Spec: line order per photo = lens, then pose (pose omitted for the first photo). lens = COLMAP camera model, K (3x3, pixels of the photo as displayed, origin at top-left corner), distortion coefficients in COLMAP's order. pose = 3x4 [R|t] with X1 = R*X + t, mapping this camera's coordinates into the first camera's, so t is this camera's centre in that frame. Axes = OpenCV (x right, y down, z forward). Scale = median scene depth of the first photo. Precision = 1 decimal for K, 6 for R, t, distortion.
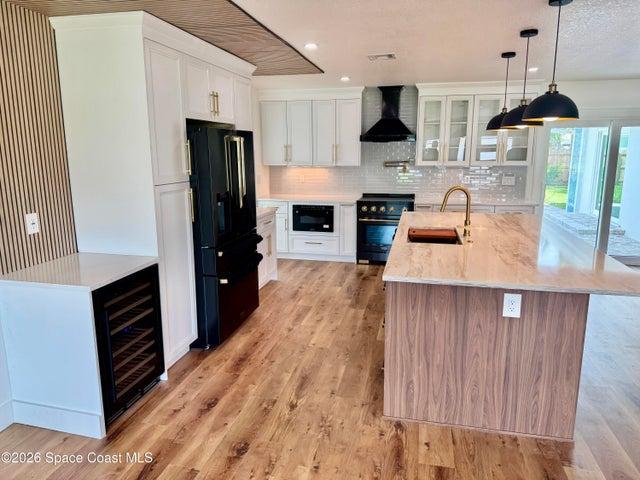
lens RADIAL K [[456.6, 0, 320.0], [0, 456.6, 240.0], [0, 0, 1]] dist [0.002910, -0.001013]
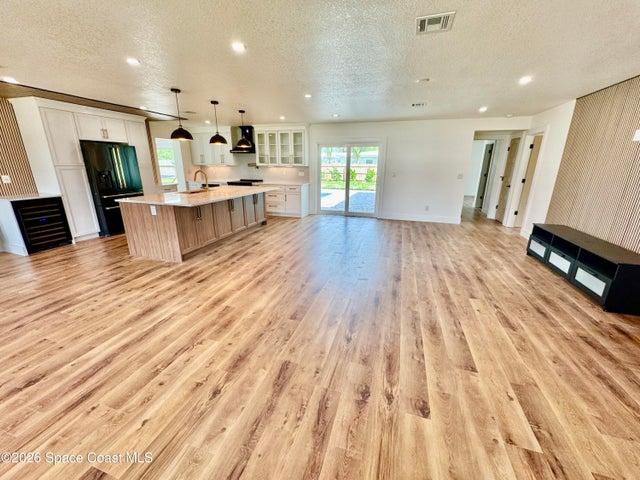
lens RADIAL K [[257.8, 0, 320.0], [0, 257.8, 240.0], [0, 0, 1]] dist [0.000011, -0.000031]
pose [[0.996567, 0.031513, -0.076558, 1.088165], [-0.024364, 0.995407, 0.092580, 0.109616], [0.079123, -0.090397, 0.992758, -0.322525]]
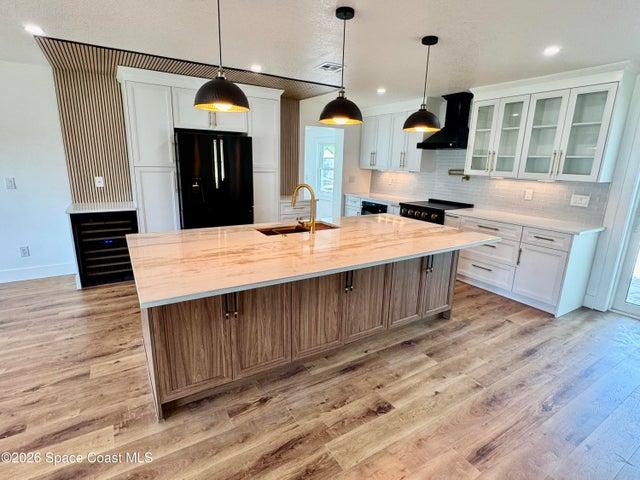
lens RADIAL K [[330.2, 0, 320.0], [0, 330.2, 240.0], [0, 0, 1]] dist [-0.005202, -0.000279]
pose [[0.702208, 0.187784, -0.686761, 0.916524], [-0.168753, 0.981002, 0.095692, -0.071463], [0.691684, 0.048697, 0.720557, 0.510924]]
